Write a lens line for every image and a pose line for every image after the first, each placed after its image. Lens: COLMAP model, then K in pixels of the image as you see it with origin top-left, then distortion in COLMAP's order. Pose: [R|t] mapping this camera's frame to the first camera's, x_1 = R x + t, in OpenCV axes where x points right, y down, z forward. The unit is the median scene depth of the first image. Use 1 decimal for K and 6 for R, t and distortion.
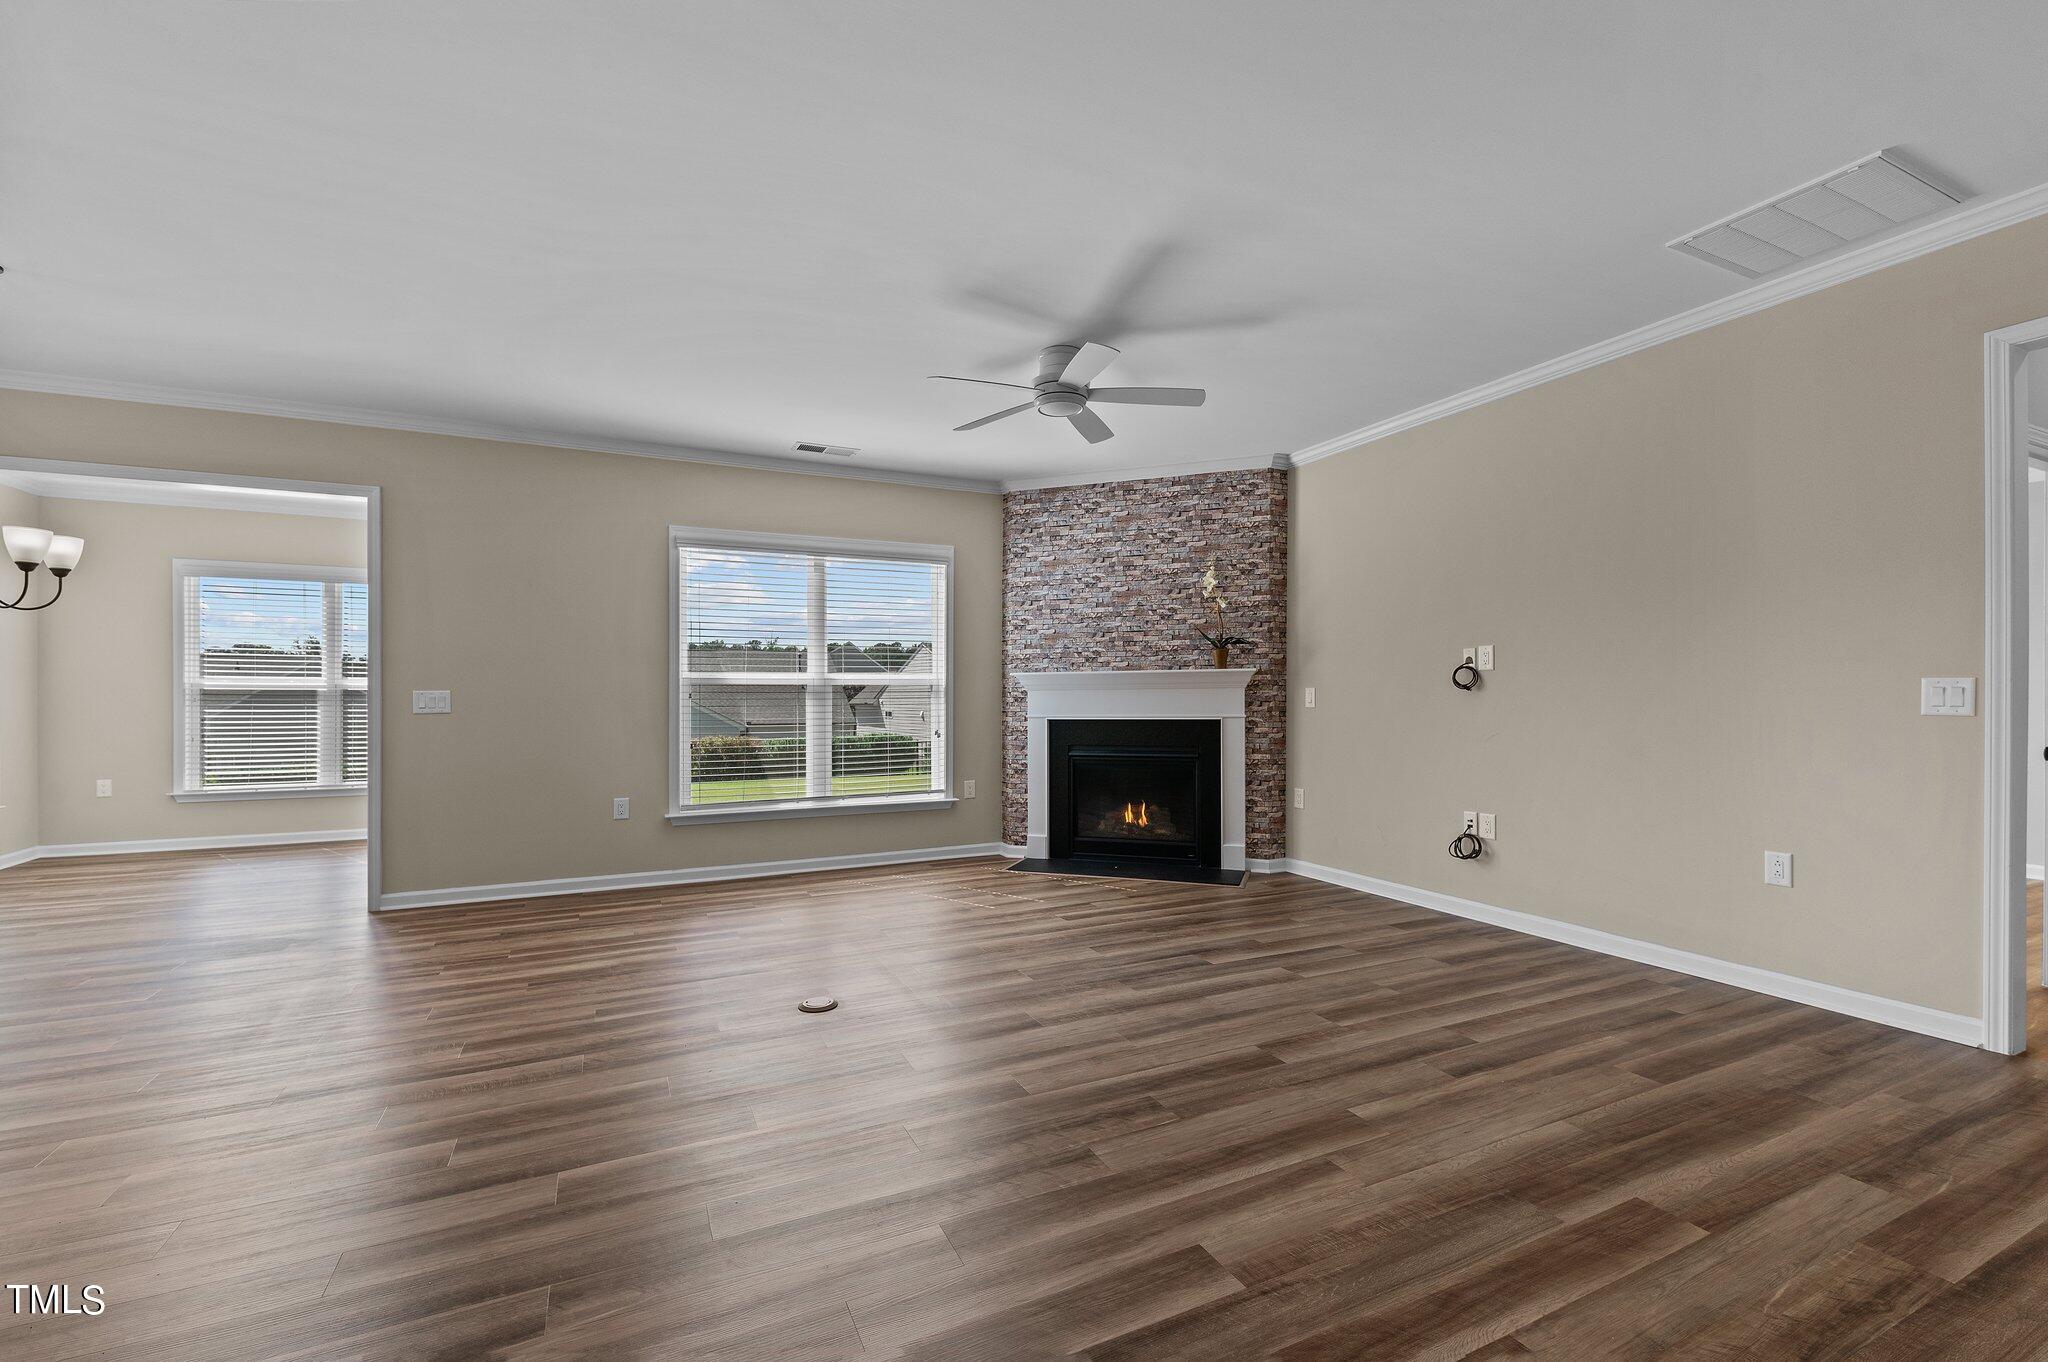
lens RADIAL K [[856.4, 0, 1016.9], [0, 856.4, 694.5], [0, 0, 1]] dist [0.010969, -0.000891]
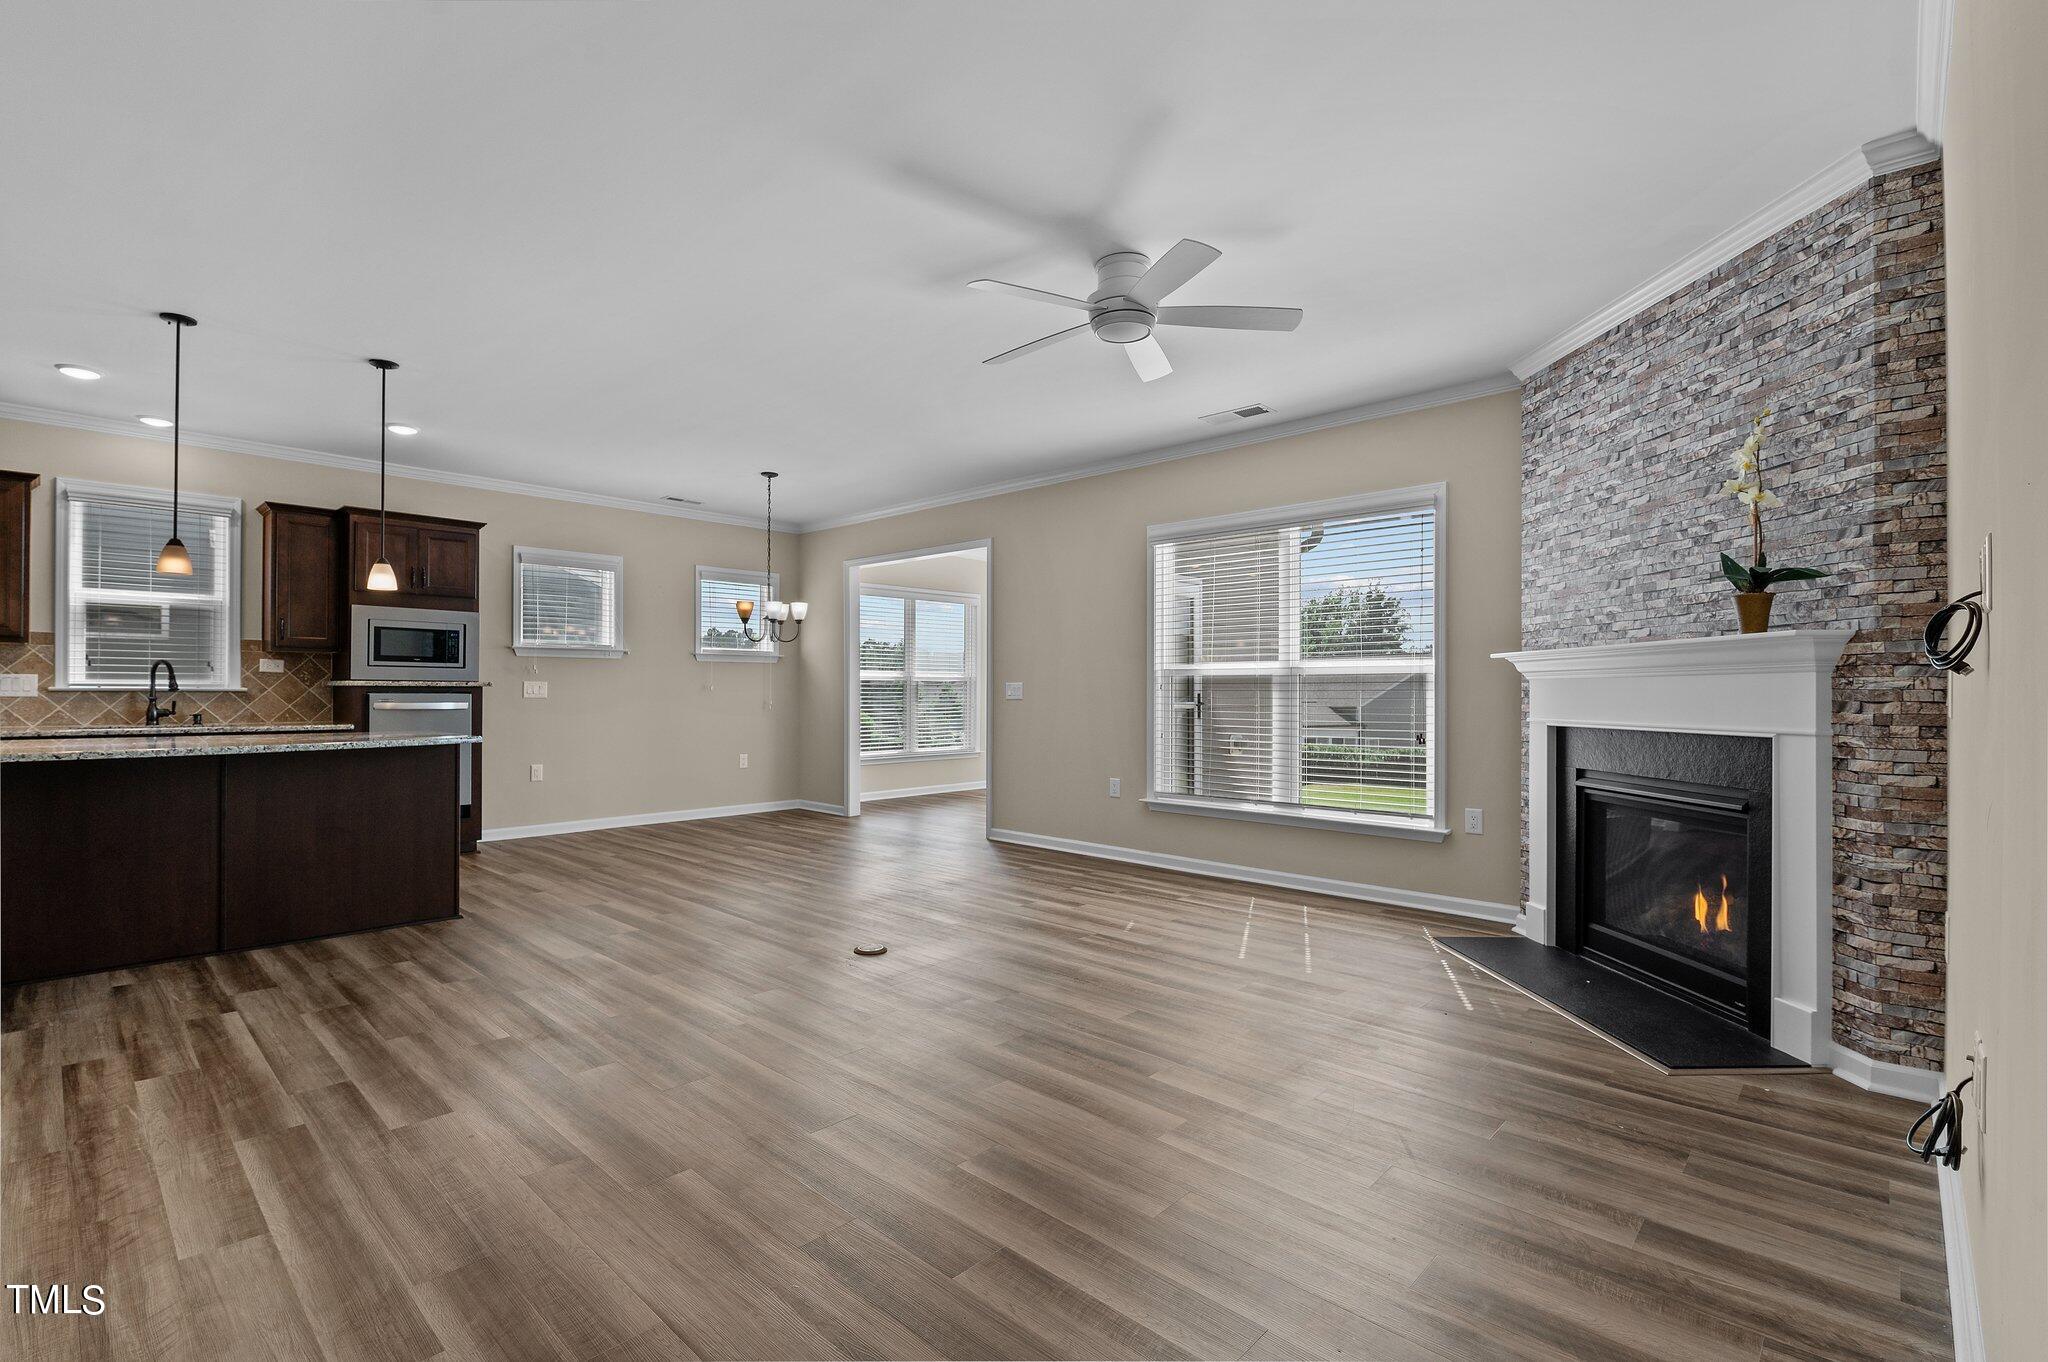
lens RADIAL K [[933.5, 0, 1010.7], [0, 933.5, 681.0], [0, 0, 1]] dist [-0.008361, -0.000679]
pose [[0.357400, -0.003714, -0.933944, 0.564590], [-0.003525, 0.999980, -0.005325, 0.001335], [0.933945, 0.005195, 0.357380, 0.400883]]
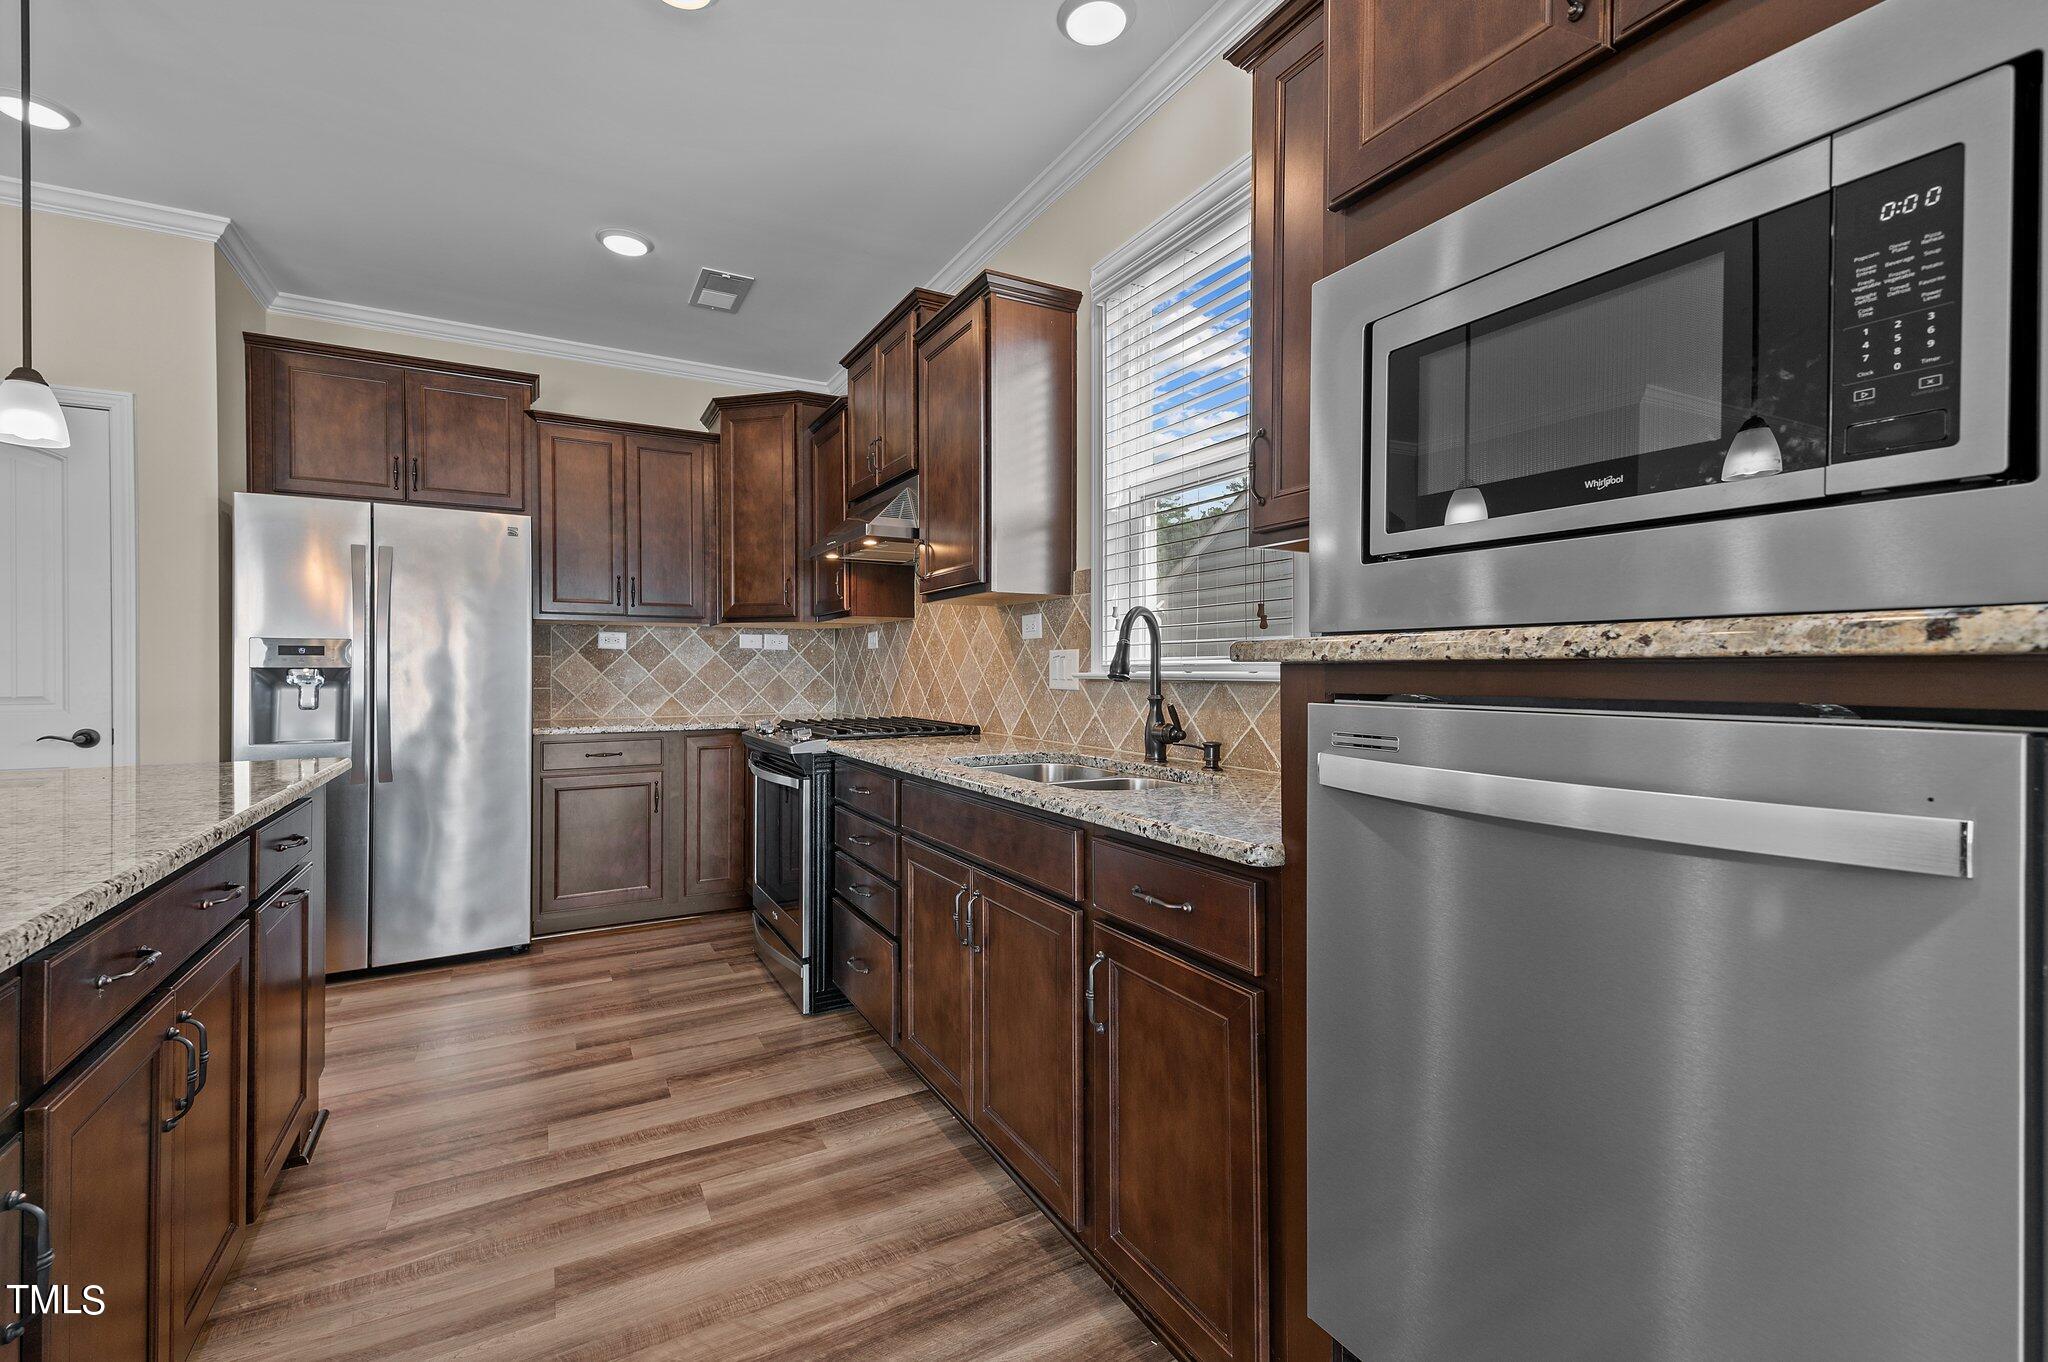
lens RADIAL K [[877.7, 0, 1016.5], [0, 877.7, 655.7], [0, 0, 1]] dist [0.024326, 0.000096]
pose [[-0.998705, 0.004710, -0.050648, -0.577581], [0.005693, 0.999798, -0.019289, 0.005764], [0.050547, -0.019553, -0.998530, 0.293140]]
